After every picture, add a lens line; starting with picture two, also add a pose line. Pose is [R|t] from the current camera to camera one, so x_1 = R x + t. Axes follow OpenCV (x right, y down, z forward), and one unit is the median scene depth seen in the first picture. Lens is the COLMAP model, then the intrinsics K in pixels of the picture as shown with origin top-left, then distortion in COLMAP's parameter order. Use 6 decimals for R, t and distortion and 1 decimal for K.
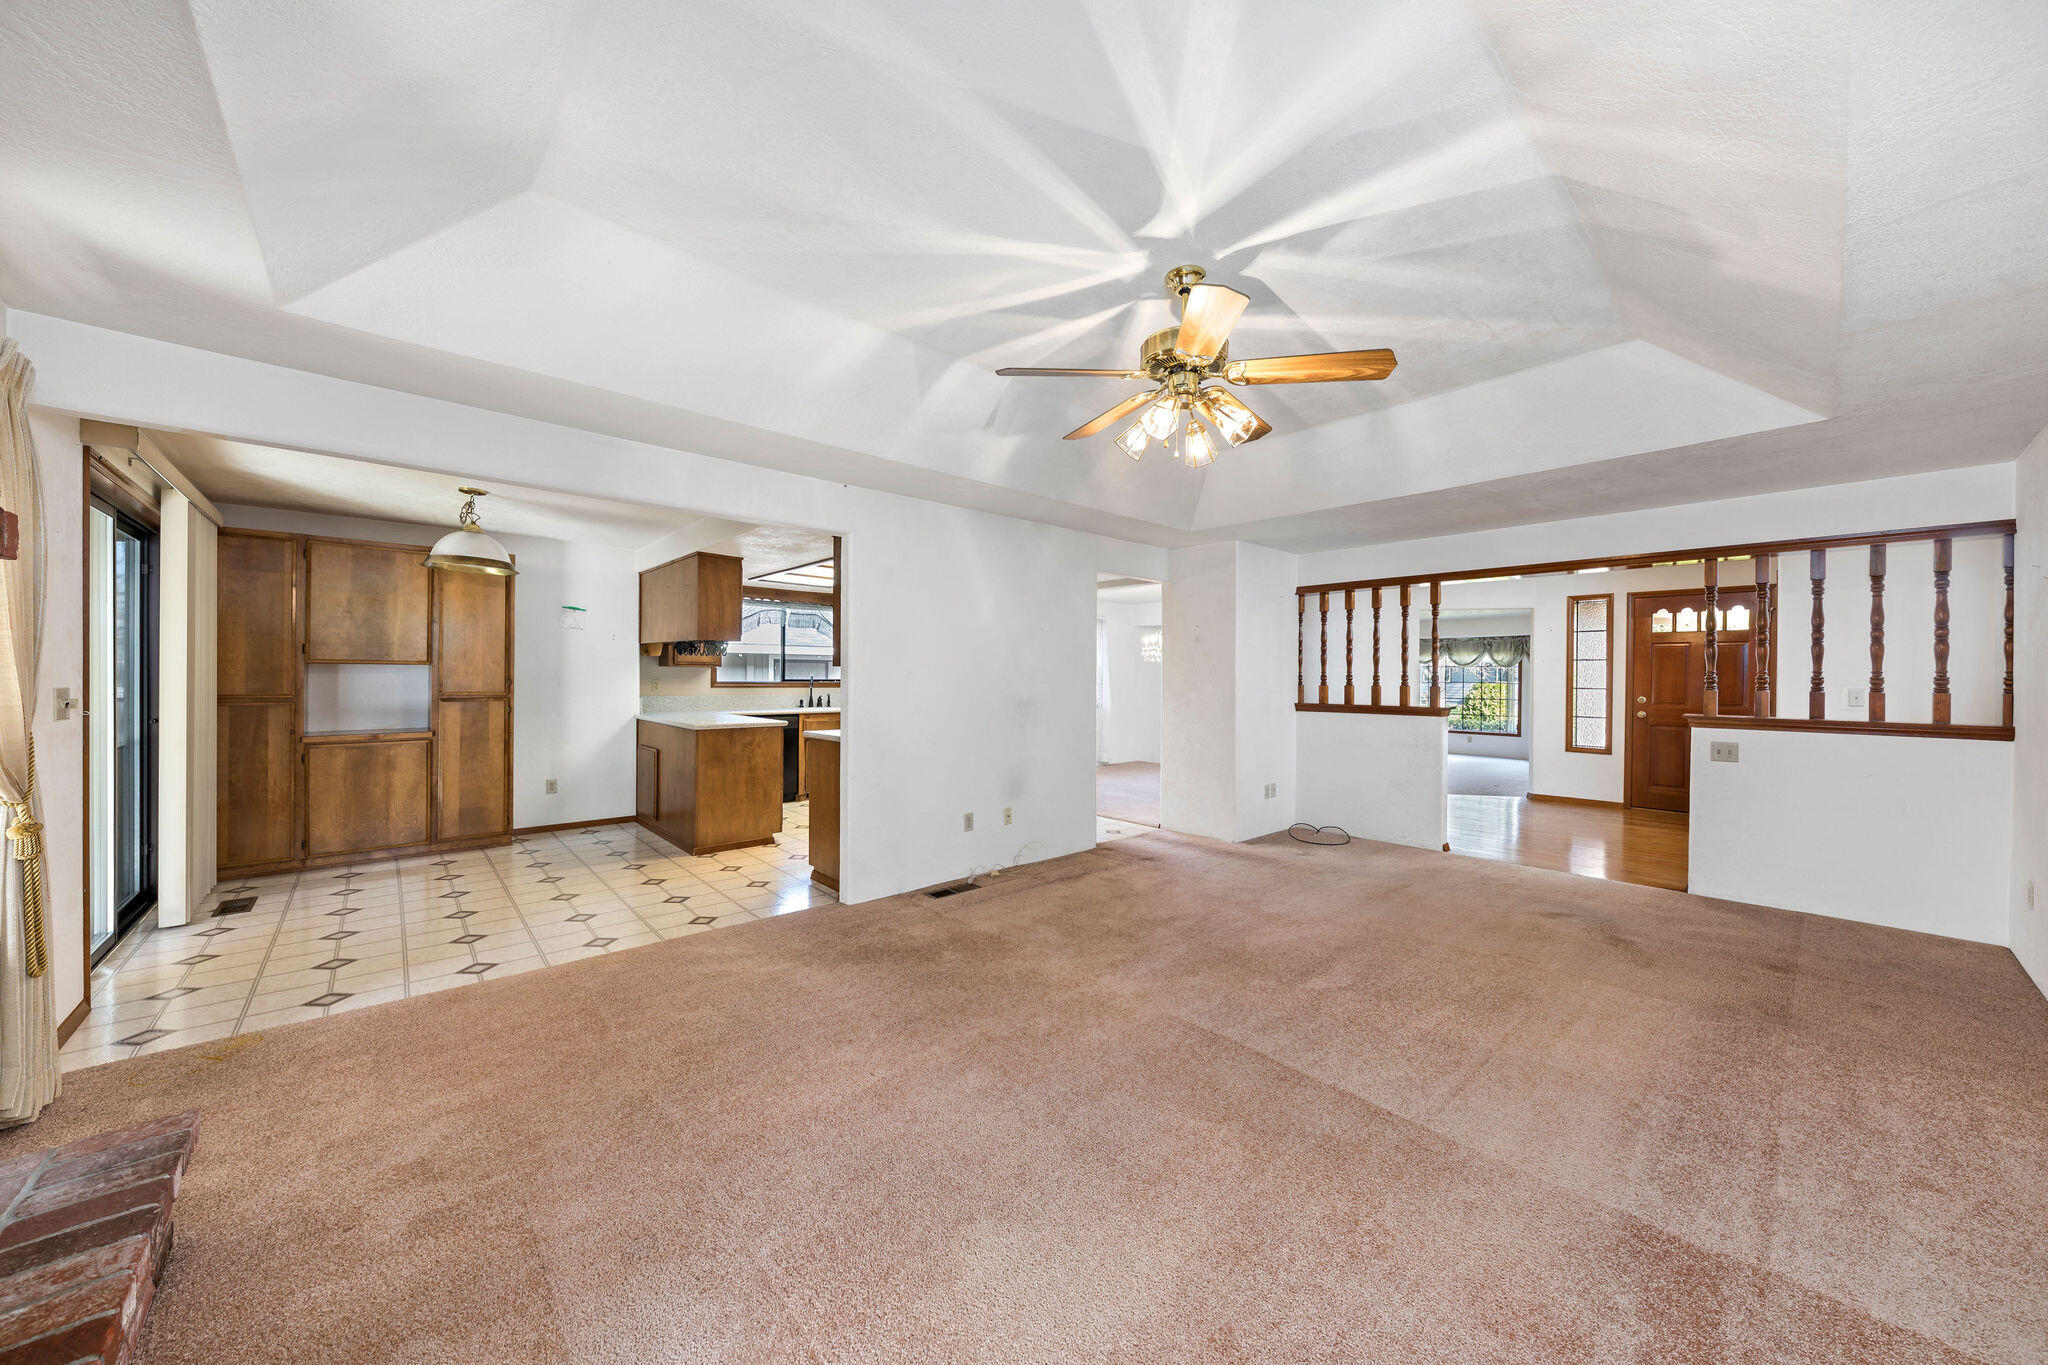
lens RADIAL K [[708.3, 0, 1022.5], [0, 708.3, 692.0], [0, 0, 1]] dist [0.002298, -0.000882]
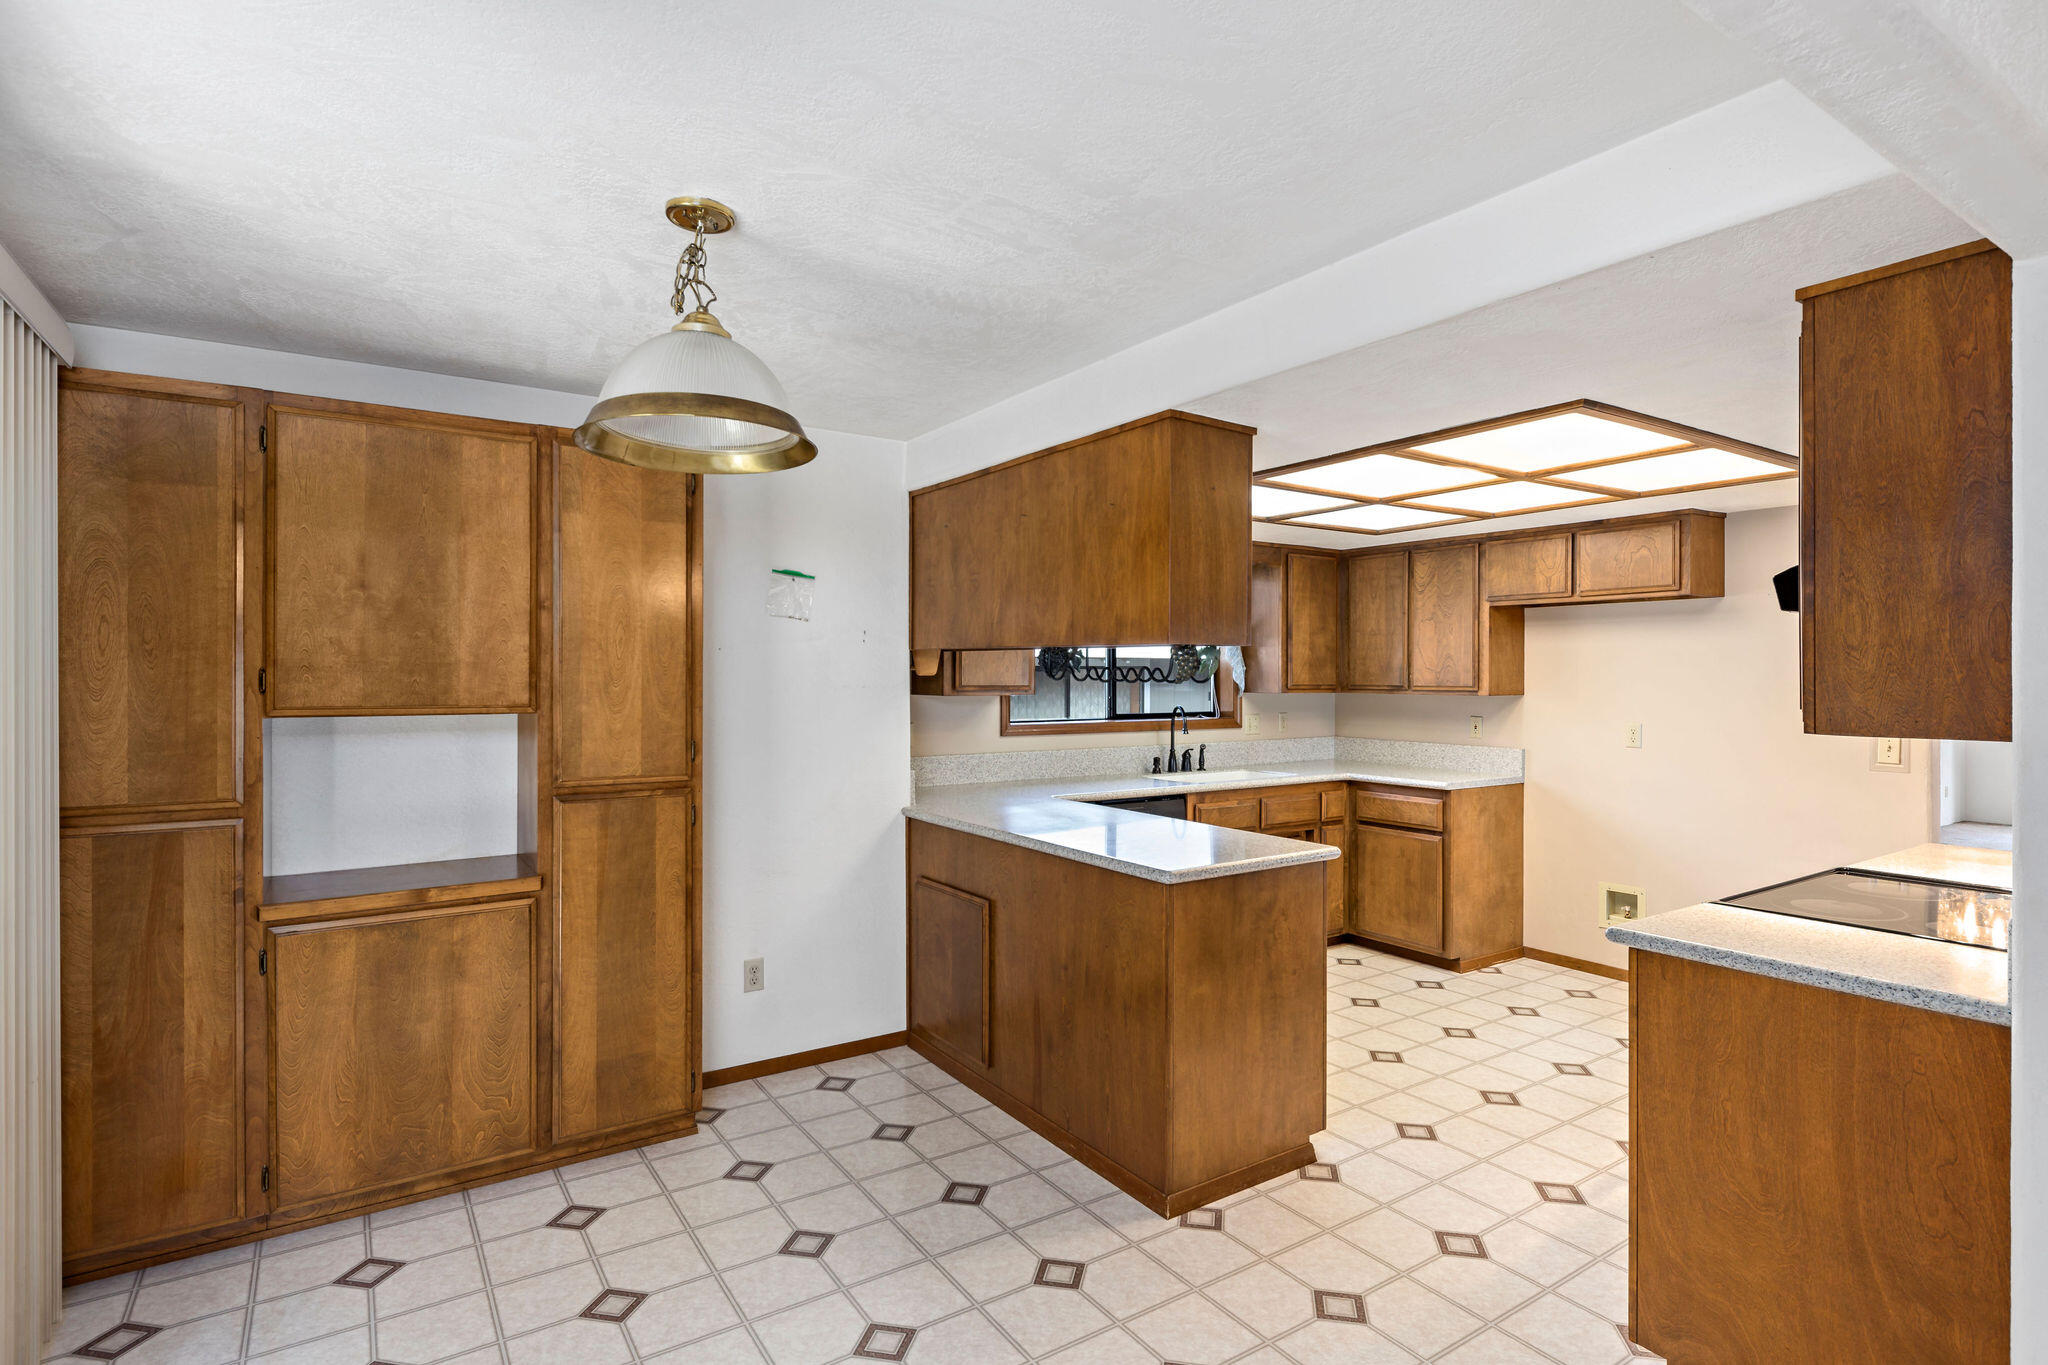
lens RADIAL K [[1005.0, 0, 1003.4], [0, 1005.0, 706.7], [0, 0, 1]] dist [0.003263, 0.002164]
pose [[0.988113, -0.000816, -0.153726, -0.485783], [0.002197, 0.999959, 0.008814, -0.047059], [0.153712, -0.009047, 0.988074, 0.476154]]
